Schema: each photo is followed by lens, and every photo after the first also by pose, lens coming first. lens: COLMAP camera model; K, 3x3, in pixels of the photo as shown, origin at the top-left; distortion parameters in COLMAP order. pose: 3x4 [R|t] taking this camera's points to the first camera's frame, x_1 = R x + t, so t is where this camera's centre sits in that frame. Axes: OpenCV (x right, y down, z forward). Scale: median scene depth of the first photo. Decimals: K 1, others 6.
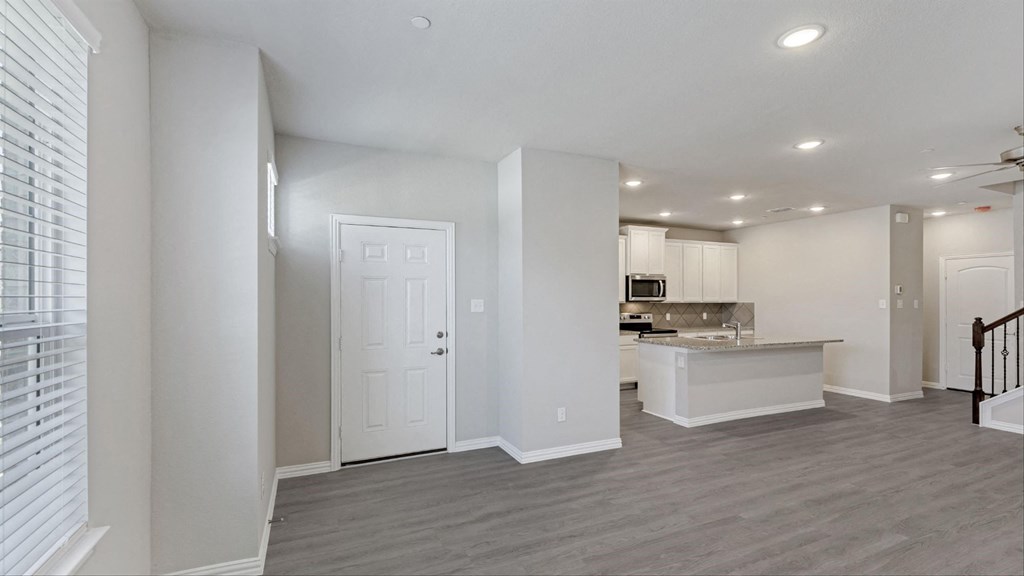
lens RADIAL K [[417.4, 0, 483.9], [0, 417.4, 300.7], [0, 0, 1]] dist [-0.000876, -0.000703]
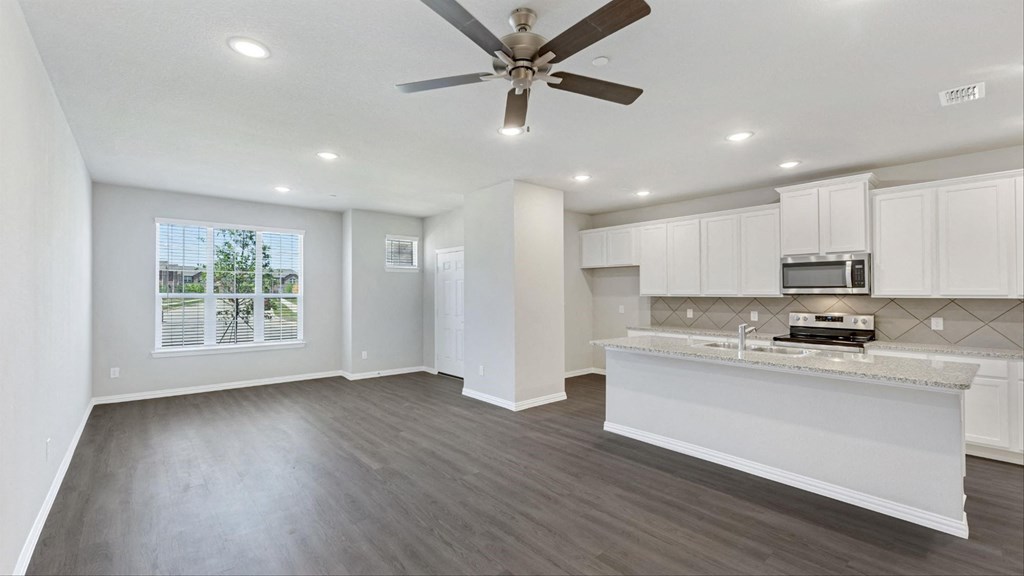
lens RADIAL K [[414.5, 0, 537.2], [0, 414.5, 301.7], [0, 0, 1]] dist [0.000158, -0.000084]
pose [[0.361556, 0.016662, -0.932202, 1.110046], [-0.005010, 0.999861, 0.015928, 0.005522], [0.932337, -0.001089, 0.361589, 0.458646]]
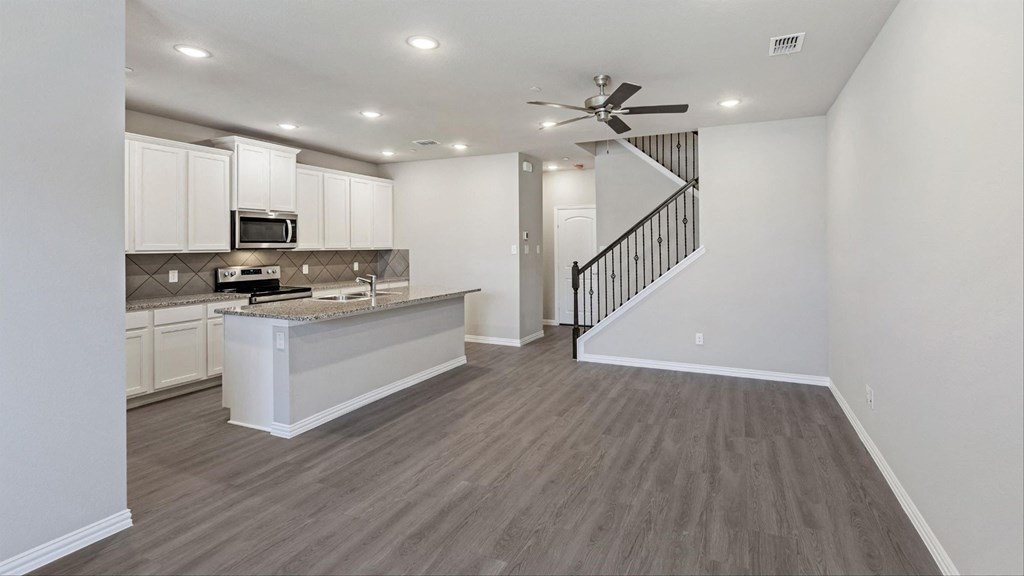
lens RADIAL K [[479.7, 0, 526.5], [0, 479.7, 240.2], [0, 0, 1]] dist [-0.000248, -0.000112]
pose [[0.725613, 0.004105, 0.688091, 0.202433], [0.006118, 0.999904, -0.012417, -0.000603], [-0.688076, 0.013220, 0.725518, 0.154278]]
